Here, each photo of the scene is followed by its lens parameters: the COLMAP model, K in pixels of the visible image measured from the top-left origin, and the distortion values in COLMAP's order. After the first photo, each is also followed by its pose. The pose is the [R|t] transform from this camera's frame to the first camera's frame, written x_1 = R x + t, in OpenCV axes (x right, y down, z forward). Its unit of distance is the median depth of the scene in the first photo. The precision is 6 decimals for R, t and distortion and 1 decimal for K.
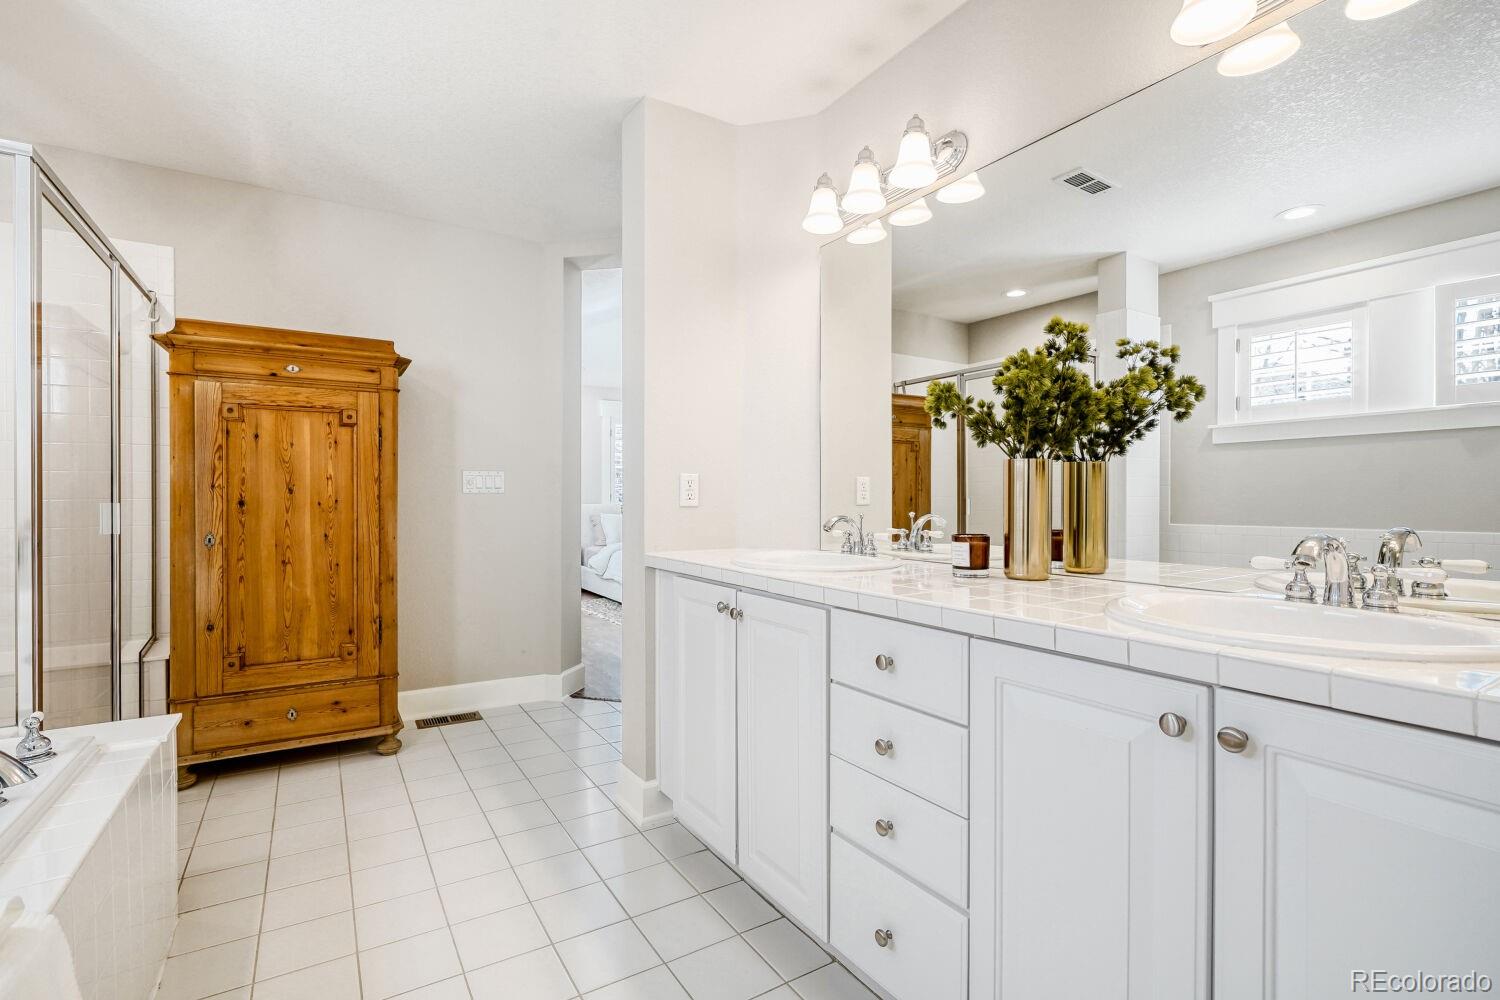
lens RADIAL K [[689.3, 0, 745.5], [0, 689.3, 500.7], [0, 0, 1]] dist [-0.015717, -0.000563]
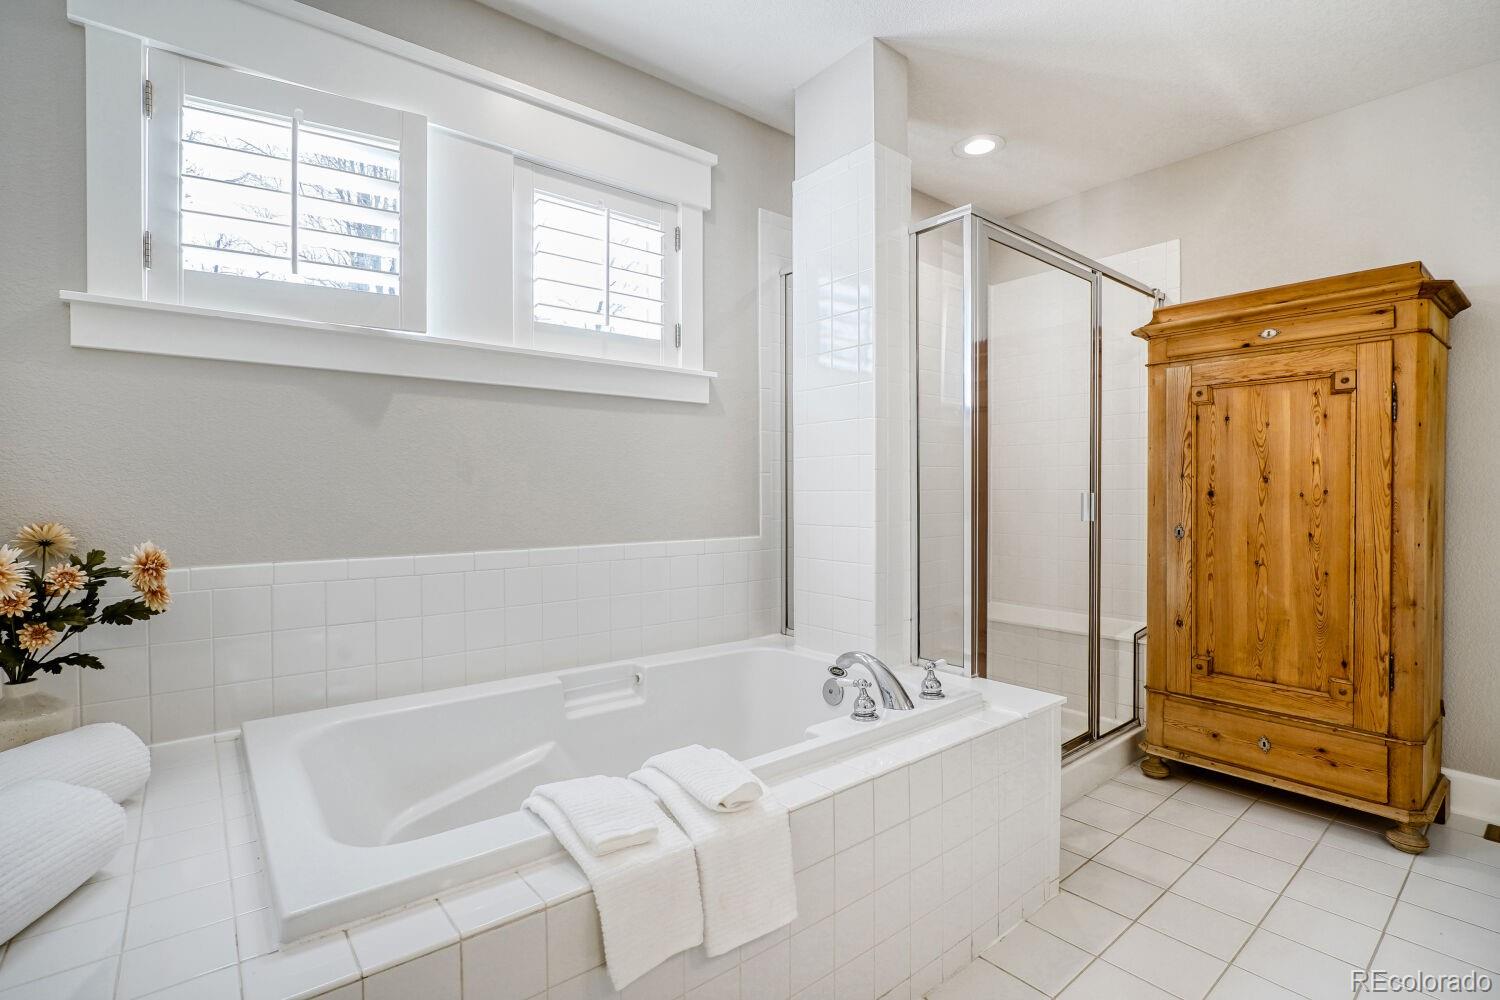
lens RADIAL K [[689.3, 0, 746.4], [0, 689.3, 496.9], [0, 0, 1]] dist [-0.015717, -0.000563]
pose [[0.117471, 0.010327, -0.993023, 0.095204], [-0.001549, 0.999947, 0.010215, -0.000366], [0.993075, 0.000338, 0.117481, 0.266608]]
